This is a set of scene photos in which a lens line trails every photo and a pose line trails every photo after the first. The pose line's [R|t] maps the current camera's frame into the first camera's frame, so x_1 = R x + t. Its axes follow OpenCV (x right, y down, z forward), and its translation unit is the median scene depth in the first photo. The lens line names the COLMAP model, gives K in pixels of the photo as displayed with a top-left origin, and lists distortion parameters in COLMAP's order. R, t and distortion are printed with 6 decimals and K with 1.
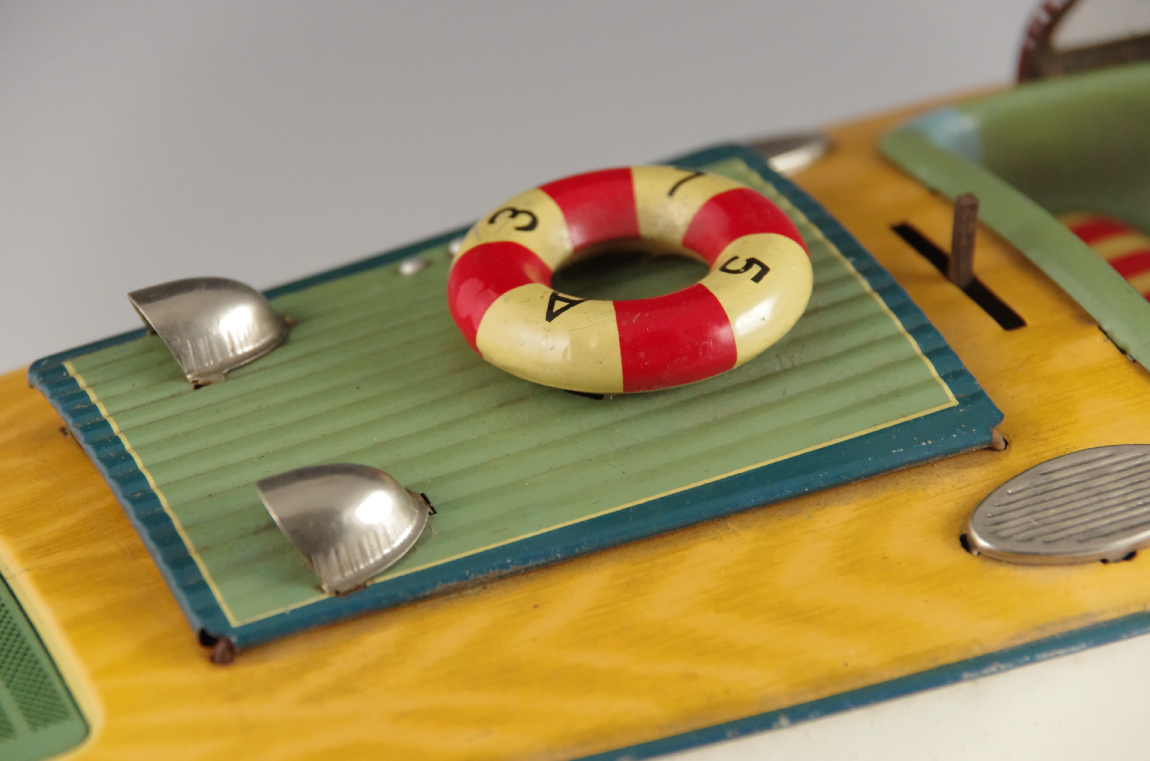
lens RADIAL K [[5053.2, 0, 575.0], [0, 5053.2, 380.5], [0, 0, 1]] dist [-0.398314, -6.637508]
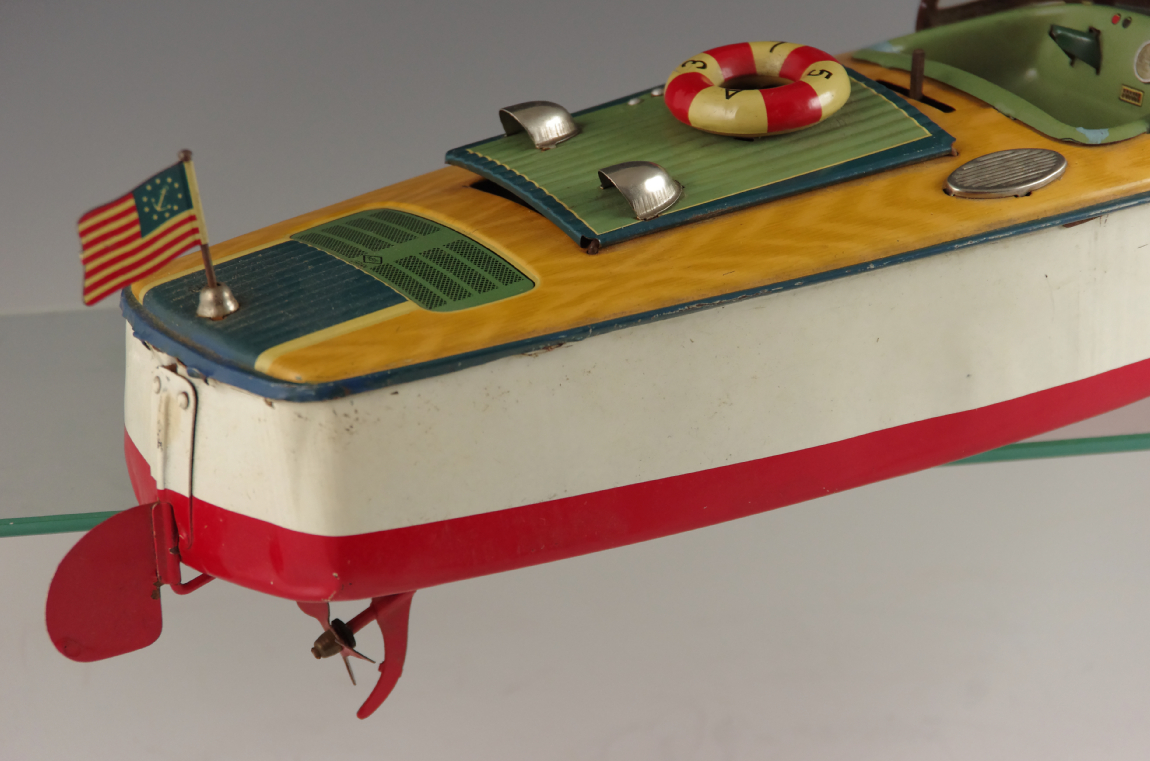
lens RADIAL K [[5525.2, 0, 575.0], [0, 5525.2, 380.5], [0, 0, 1]] dist [-0.274074, -0.684294]
pose [[0.992146, -0.047385, 0.115765, -0.322122], [0.063555, 0.988074, -0.140251, 0.399272], [-0.107738, 0.146507, 0.983325, -1.115060]]
